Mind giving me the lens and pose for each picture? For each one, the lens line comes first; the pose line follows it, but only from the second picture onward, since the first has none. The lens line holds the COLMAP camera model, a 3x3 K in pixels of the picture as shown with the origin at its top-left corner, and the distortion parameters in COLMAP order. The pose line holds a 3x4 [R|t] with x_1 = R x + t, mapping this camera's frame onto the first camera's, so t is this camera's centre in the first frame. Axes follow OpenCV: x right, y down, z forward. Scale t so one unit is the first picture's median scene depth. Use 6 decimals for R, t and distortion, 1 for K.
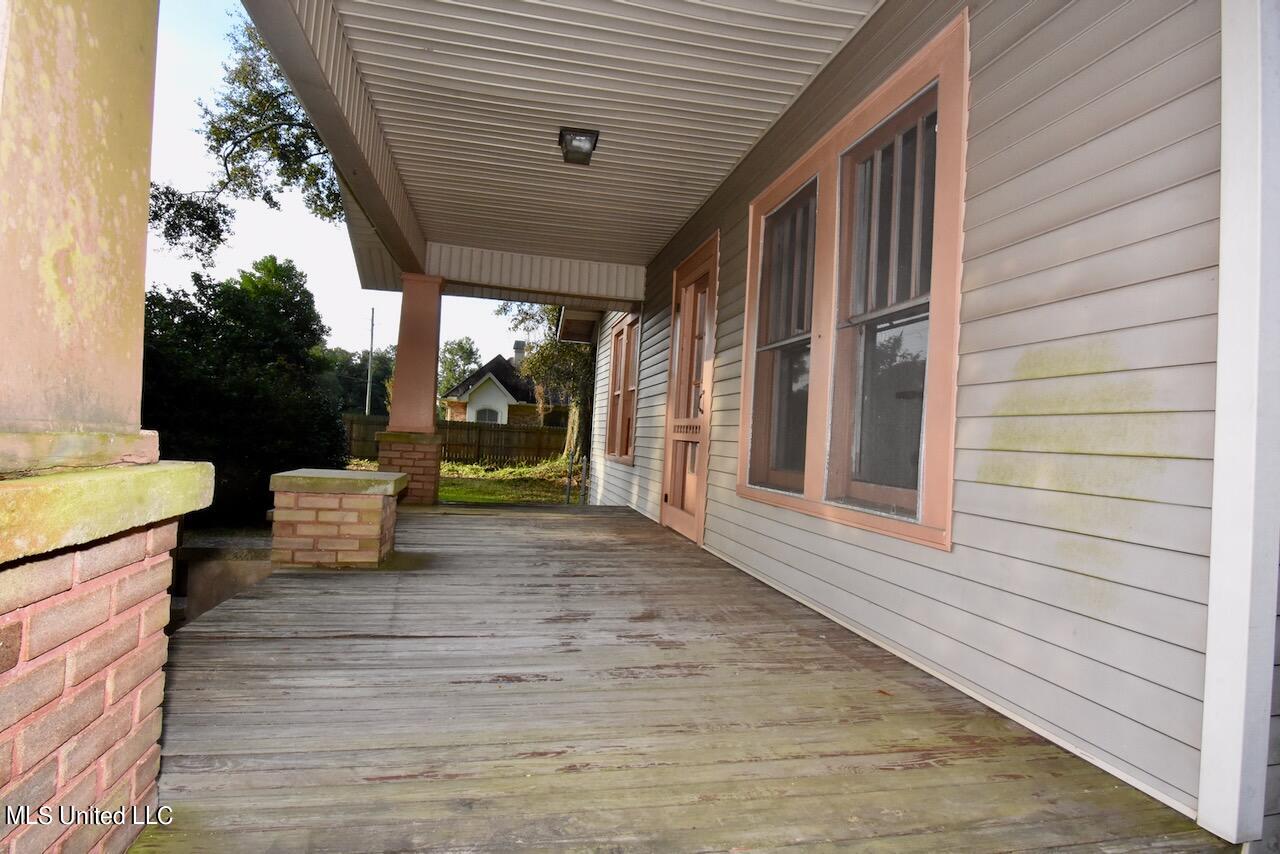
lens RADIAL K [[664.4, 0, 636.5], [0, 664.4, 417.6], [0, 0, 1]] dist [0.010336, -0.020342]
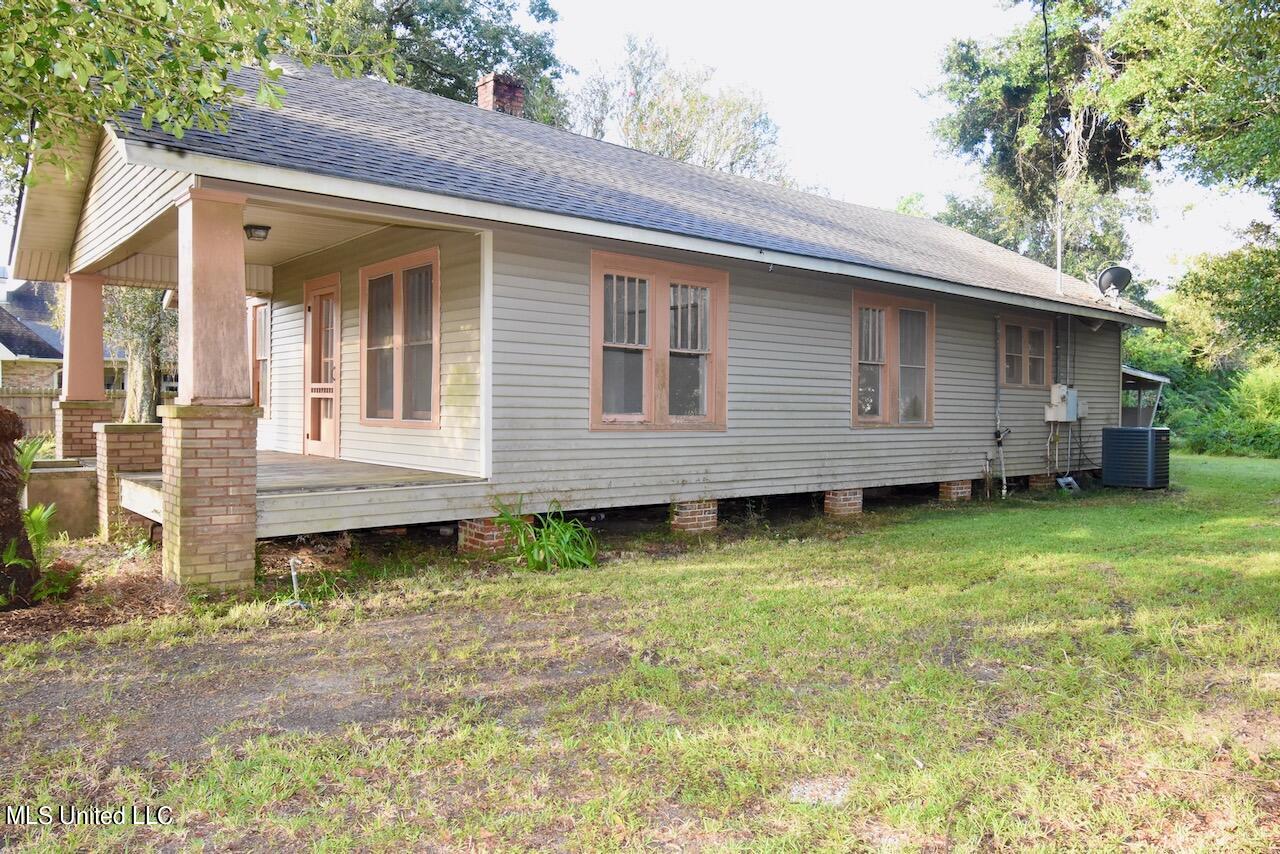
lens RADIAL K [[905.3, 0, 643.2], [0, 905.3, 417.6], [0, 0, 1]] dist [0.000275, 0.001551]
pose [[0.884586, -0.050144, 0.463673, -0.379509], [0.021848, 0.997567, 0.066201, -0.067833], [-0.465864, -0.048430, 0.883530, -1.917893]]
